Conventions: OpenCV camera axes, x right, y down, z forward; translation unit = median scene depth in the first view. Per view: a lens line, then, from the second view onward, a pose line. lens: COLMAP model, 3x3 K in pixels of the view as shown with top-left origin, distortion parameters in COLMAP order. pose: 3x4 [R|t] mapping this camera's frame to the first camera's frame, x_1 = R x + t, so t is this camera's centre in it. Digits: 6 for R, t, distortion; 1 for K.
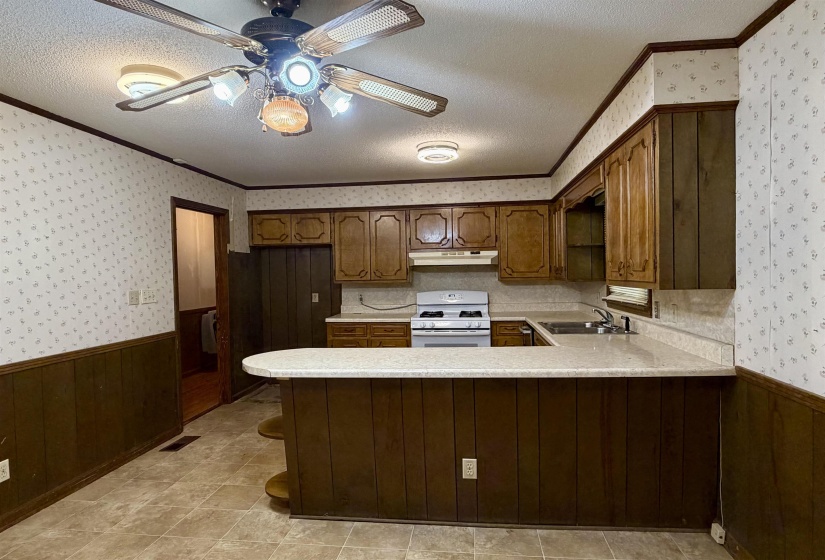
lens RADIAL K [[509.7, 0, 412.4], [0, 509.7, 279.9], [0, 0, 1]] dist [0.003681, 0.000627]
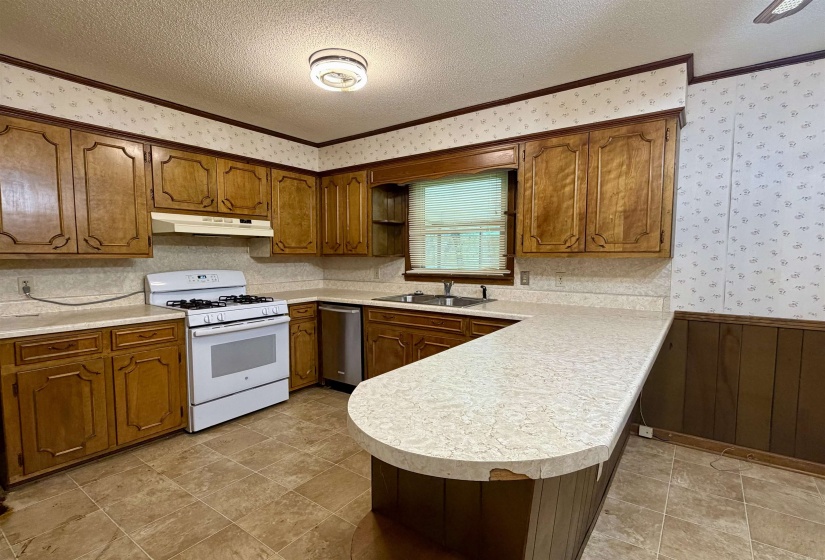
lens RADIAL K [[403.4, 0, 413.4], [0, 403.4, 283.3], [0, 0, 1]] dist [0.000501, 0.000629]
pose [[0.479581, -0.043776, 0.876405, -0.303678], [0.005072, 0.998876, 0.047118, 0.014608], [-0.877483, -0.018152, 0.479264, 0.470892]]
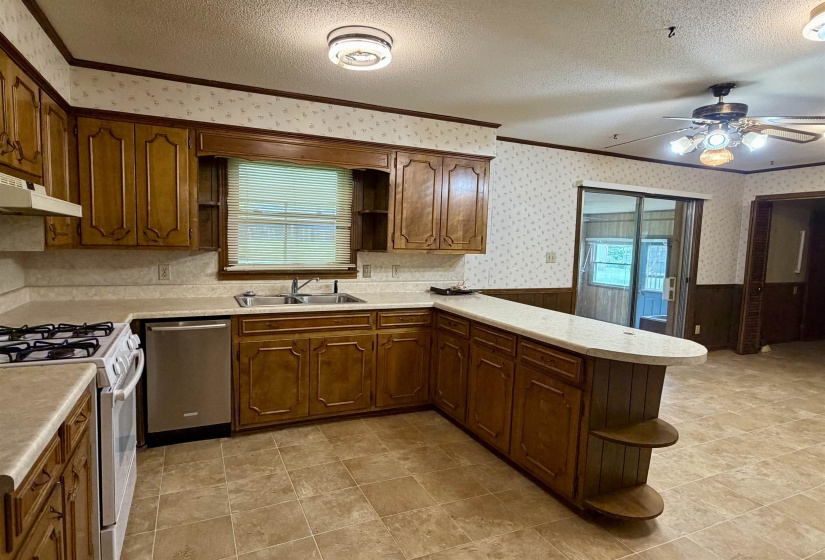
lens RADIAL K [[464.5, 0, 409.6], [0, 464.5, 288.5], [0, 0, 1]] dist [0.011675, -0.000971]
pose [[-0.523105, -0.077966, 0.848694, -0.369816], [-0.000773, 0.995850, 0.091008, -0.004047], [-0.852268, 0.046951, -0.520994, 0.939163]]
